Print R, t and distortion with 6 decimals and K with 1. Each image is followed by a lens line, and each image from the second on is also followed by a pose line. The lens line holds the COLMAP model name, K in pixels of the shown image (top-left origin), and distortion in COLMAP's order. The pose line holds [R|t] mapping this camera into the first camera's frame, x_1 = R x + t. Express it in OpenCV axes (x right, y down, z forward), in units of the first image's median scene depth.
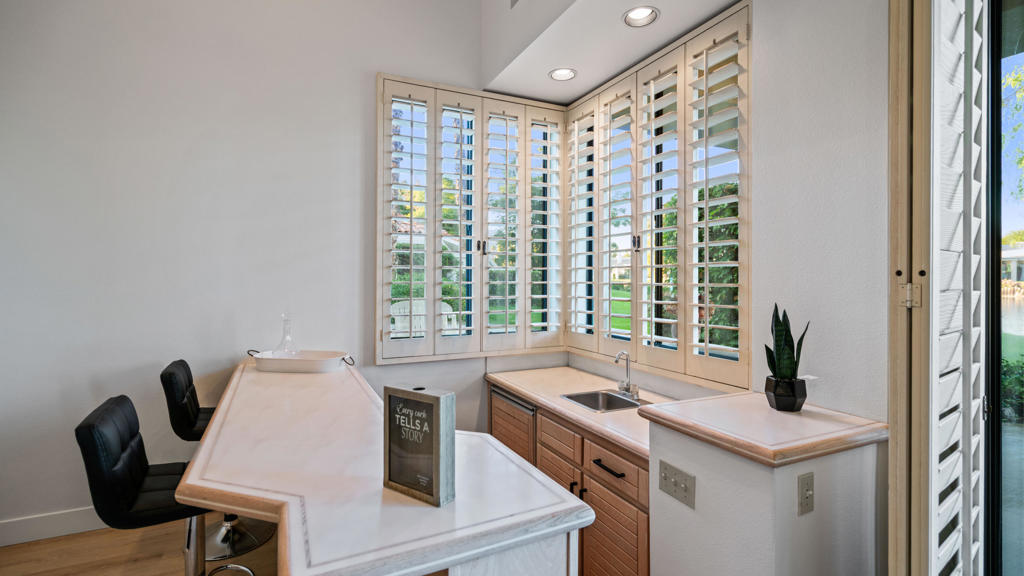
lens RADIAL K [[472.5, 0, 516.1], [0, 472.5, 279.2], [0, 0, 1]] dist [-0.009160, 0.002158]
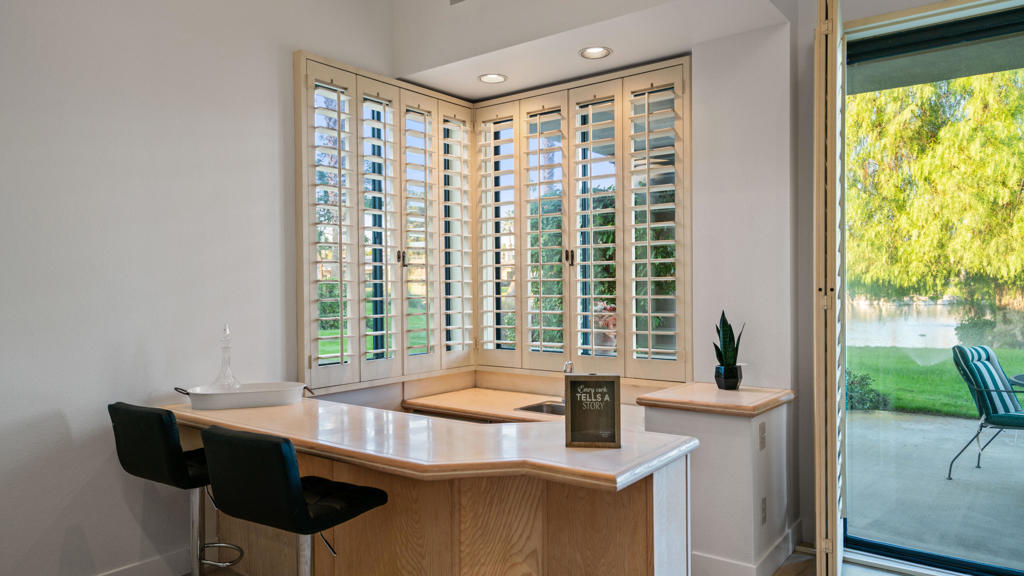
lens RADIAL K [[685.8, 0, 535.2], [0, 685.8, 299.7], [0, 0, 1]] dist [-0.002861, -0.005745]
pose [[0.884729, -0.017724, 0.465769, -0.478986], [0.009276, 0.999748, 0.020423, -0.013795], [-0.466014, -0.013748, 0.884670, -0.273913]]
